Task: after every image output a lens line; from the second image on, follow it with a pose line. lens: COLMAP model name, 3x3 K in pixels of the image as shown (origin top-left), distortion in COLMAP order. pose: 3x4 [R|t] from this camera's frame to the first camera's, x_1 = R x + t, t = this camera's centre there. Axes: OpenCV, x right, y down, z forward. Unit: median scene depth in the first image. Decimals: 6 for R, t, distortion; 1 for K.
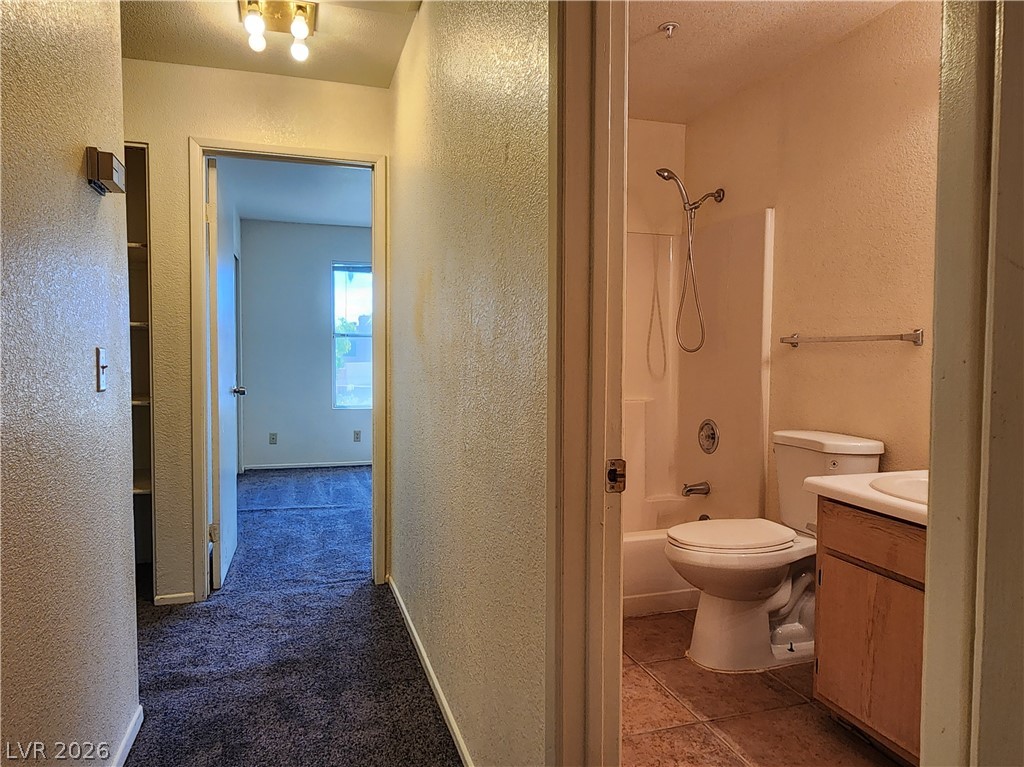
lens RADIAL K [[665.7, 0, 512.5], [0, 665.7, 381.8], [0, 0, 1]] dist [0.017541, 0.002474]
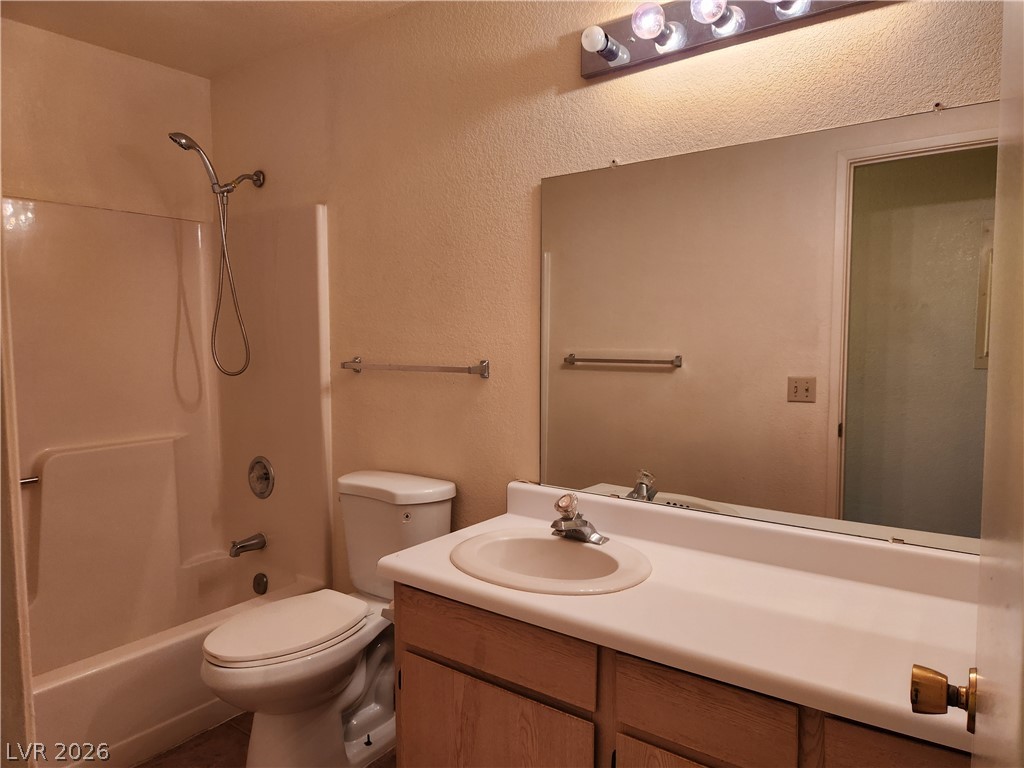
lens RADIAL K [[690.3, 0, 512.4], [0, 690.3, 384.0], [0, 0, 1]] dist [0.026845, -0.017806]
pose [[0.810151, -0.051516, 0.583954, 0.065113], [0.033358, 0.998568, 0.041814, -0.065573], [-0.585272, -0.014396, 0.810709, 0.164601]]
